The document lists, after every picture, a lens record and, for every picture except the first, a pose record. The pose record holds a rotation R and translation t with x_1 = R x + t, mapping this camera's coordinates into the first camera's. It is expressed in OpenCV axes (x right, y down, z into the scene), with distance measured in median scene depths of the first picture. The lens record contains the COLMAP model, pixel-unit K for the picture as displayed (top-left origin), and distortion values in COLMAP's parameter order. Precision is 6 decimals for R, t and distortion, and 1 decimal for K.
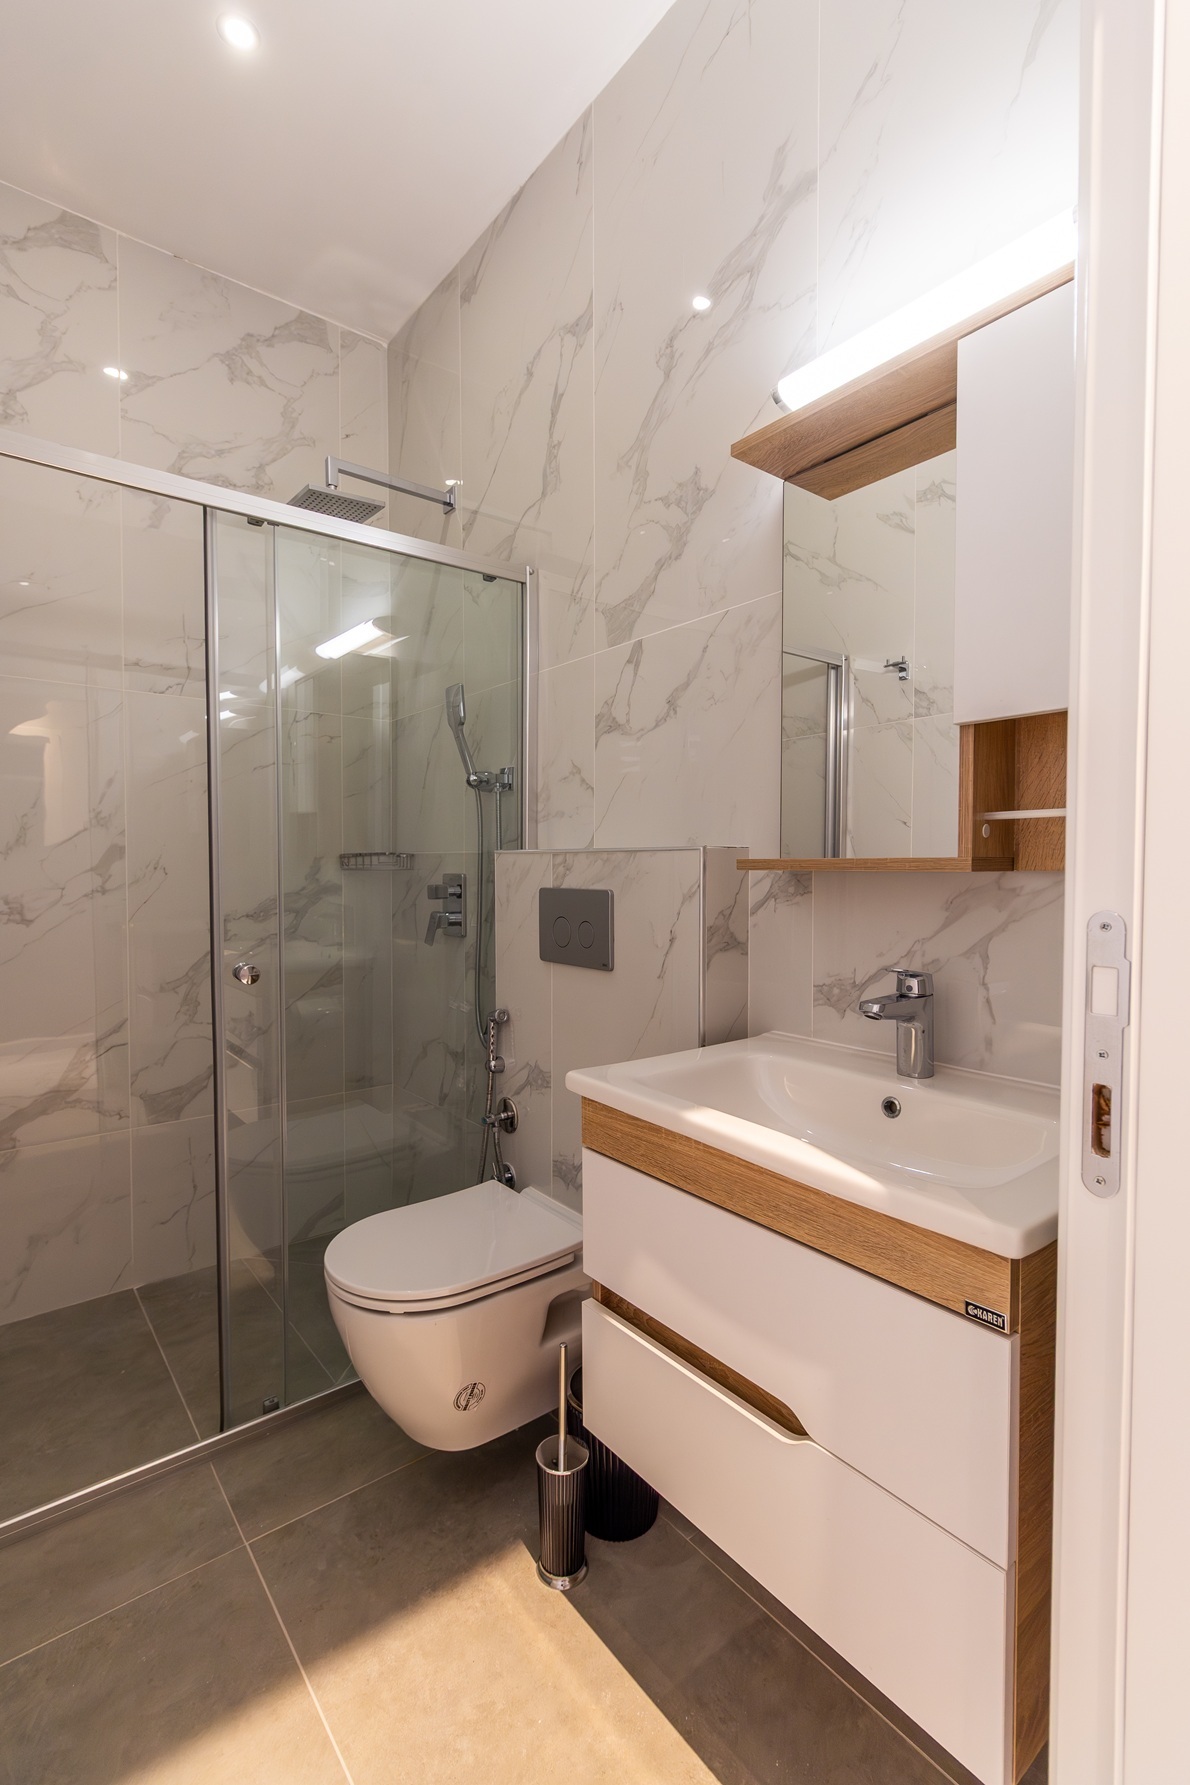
lens RADIAL K [[820.0, 0, 595.0], [0, 820.0, 892.5], [0, 0, 1]] dist [0.000522, -0.000026]
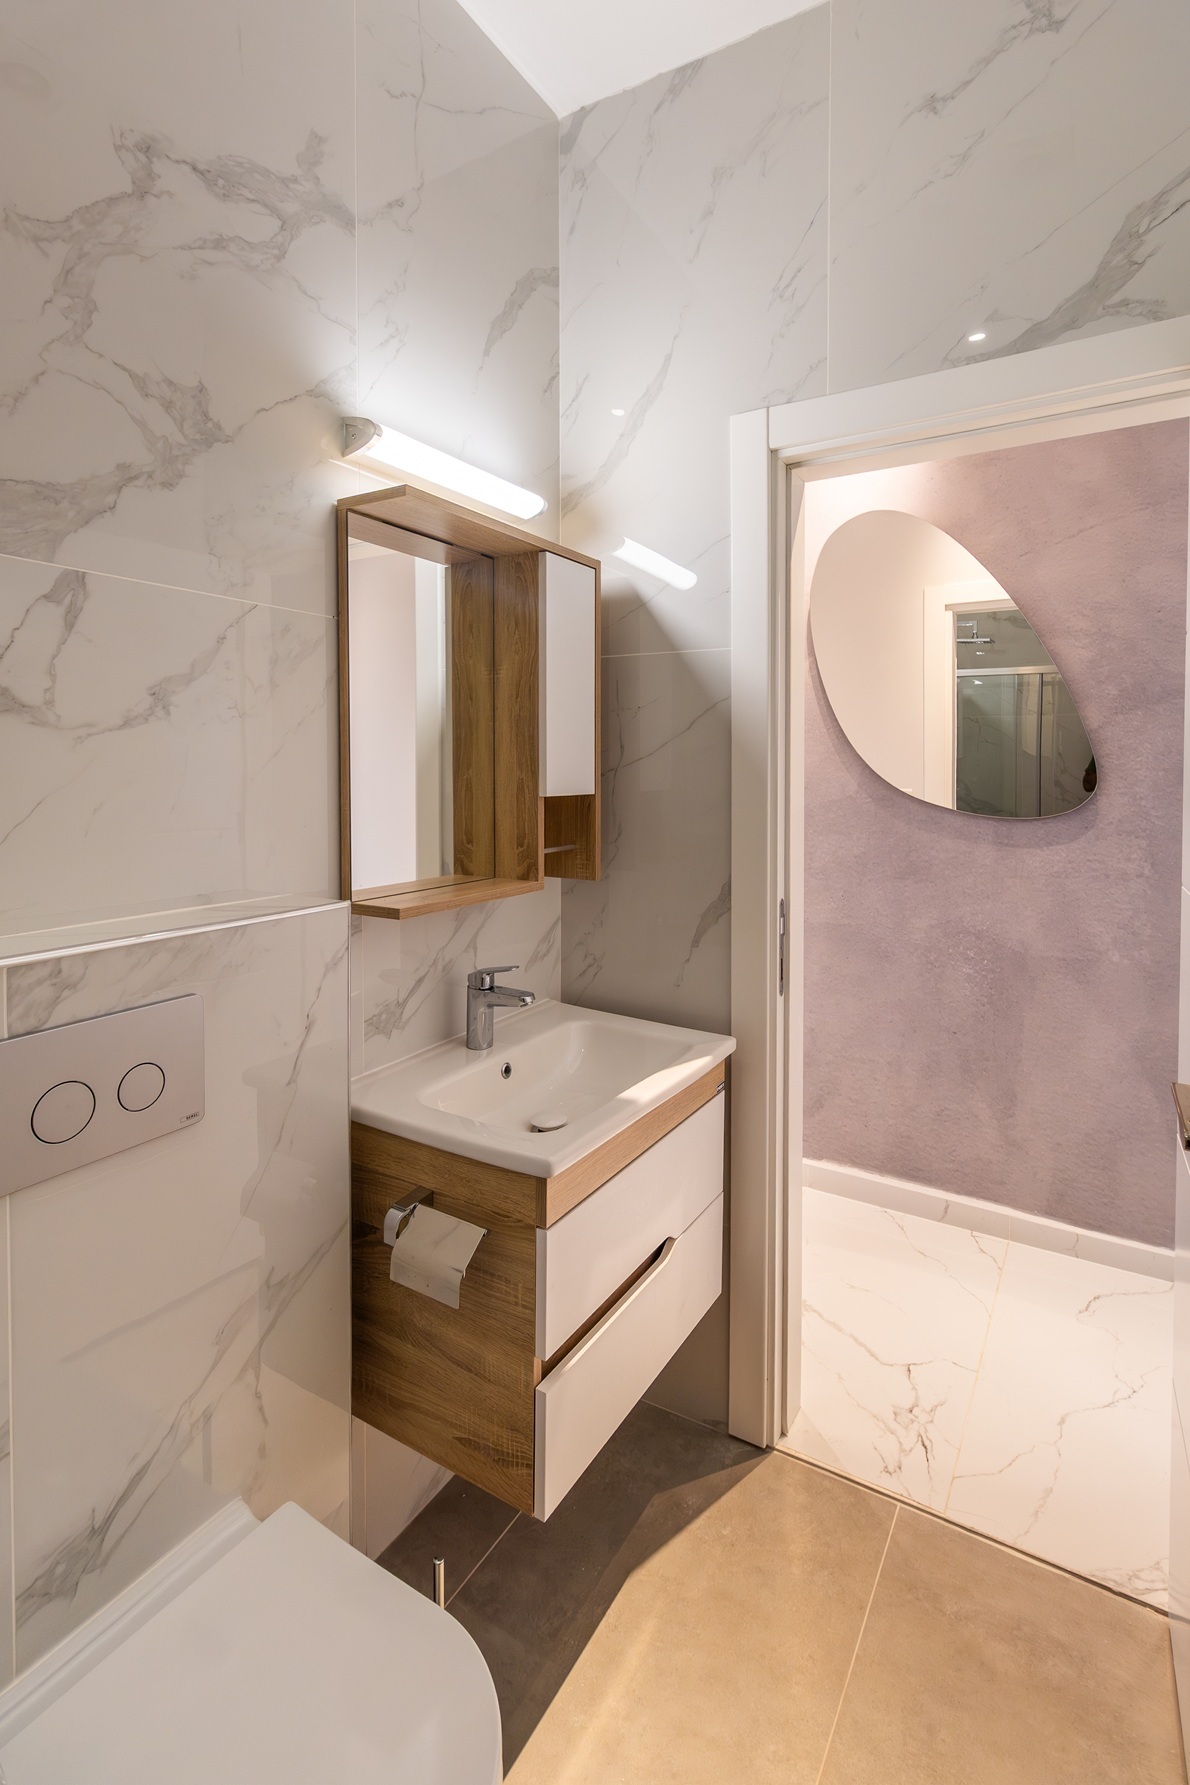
lens RADIAL K [[839.0, 0, 597.5], [0, 839.0, 791.4], [0, 0, 1]] dist [-0.002408, -0.000196]
pose [[-0.341420, -0.028265, 0.939486, -0.699919], [0.027291, 0.998828, 0.039968, -0.178964], [-0.939515, 0.039285, -0.340248, 0.938531]]
